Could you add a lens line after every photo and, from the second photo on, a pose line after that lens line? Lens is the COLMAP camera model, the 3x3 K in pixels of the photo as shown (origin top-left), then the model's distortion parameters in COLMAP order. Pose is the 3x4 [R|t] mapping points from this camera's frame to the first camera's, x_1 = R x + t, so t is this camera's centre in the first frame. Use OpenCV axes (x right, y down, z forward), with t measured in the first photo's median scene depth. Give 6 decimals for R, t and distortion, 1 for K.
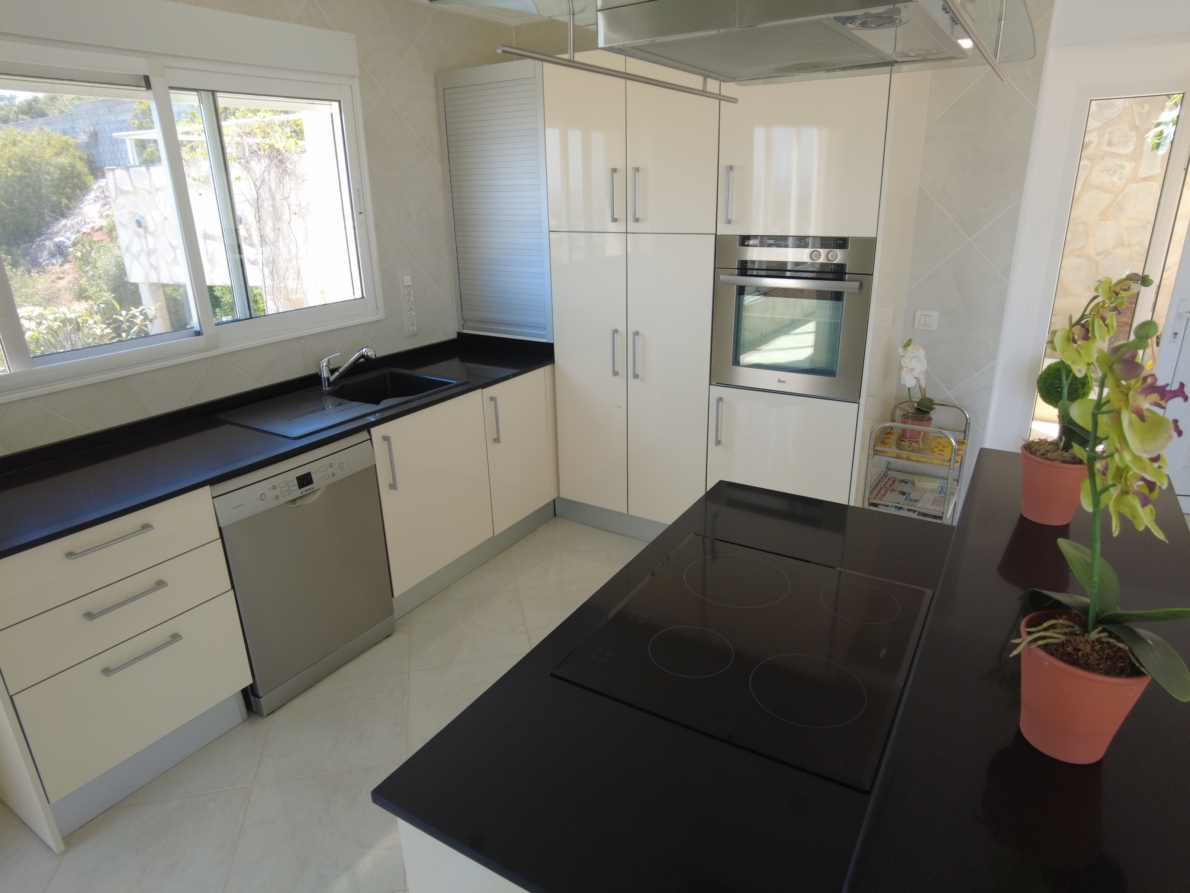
lens RADIAL K [[722.0, 0, 595.0], [0, 722.0, 446.5], [0, 0, 1]] dist [-0.008256, -0.002900]
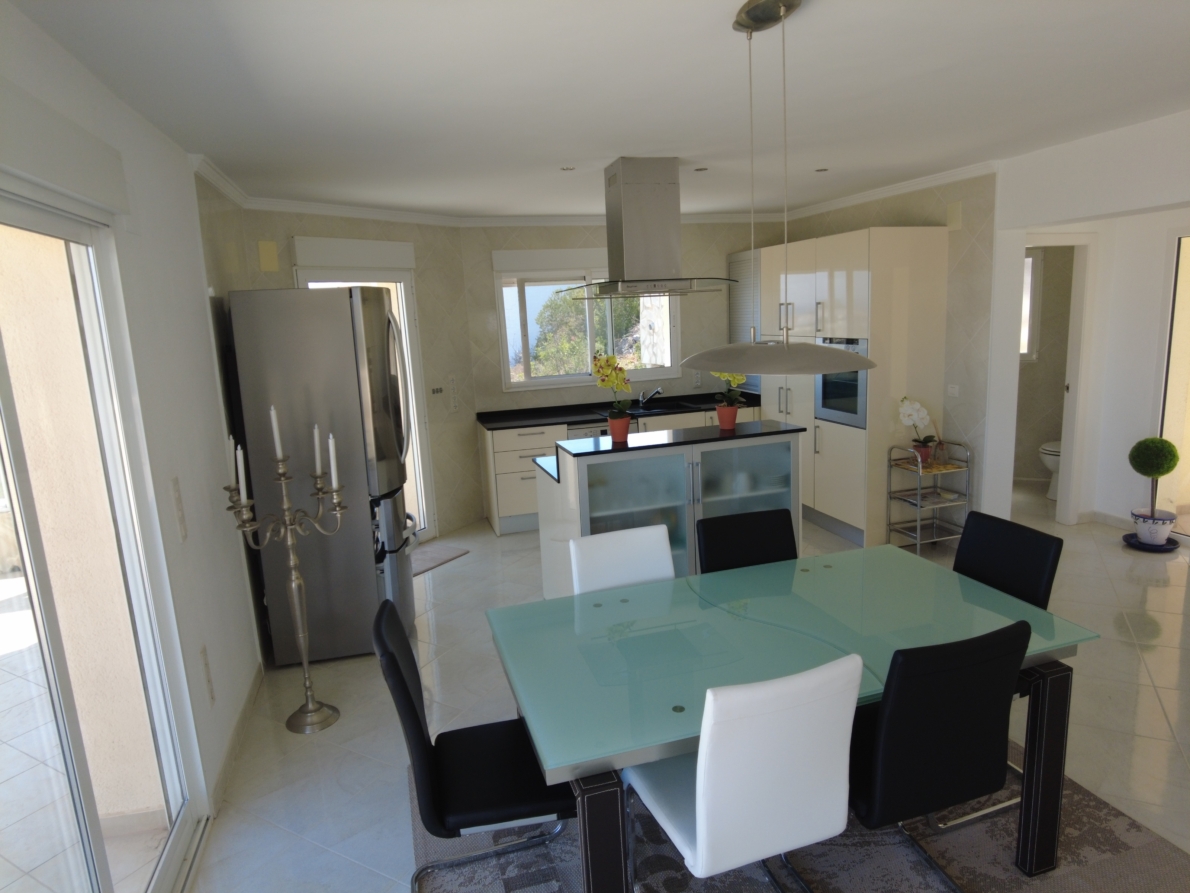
lens RADIAL K [[722.0, 0, 595.0], [0, 722.0, 446.5], [0, 0, 1]] dist [-0.008256, -0.002900]
pose [[0.757022, 0.105273, -0.644853, 0.903175], [-0.188577, 0.980139, -0.061371, 0.192909], [0.625585, 0.168064, 0.761839, -0.686684]]
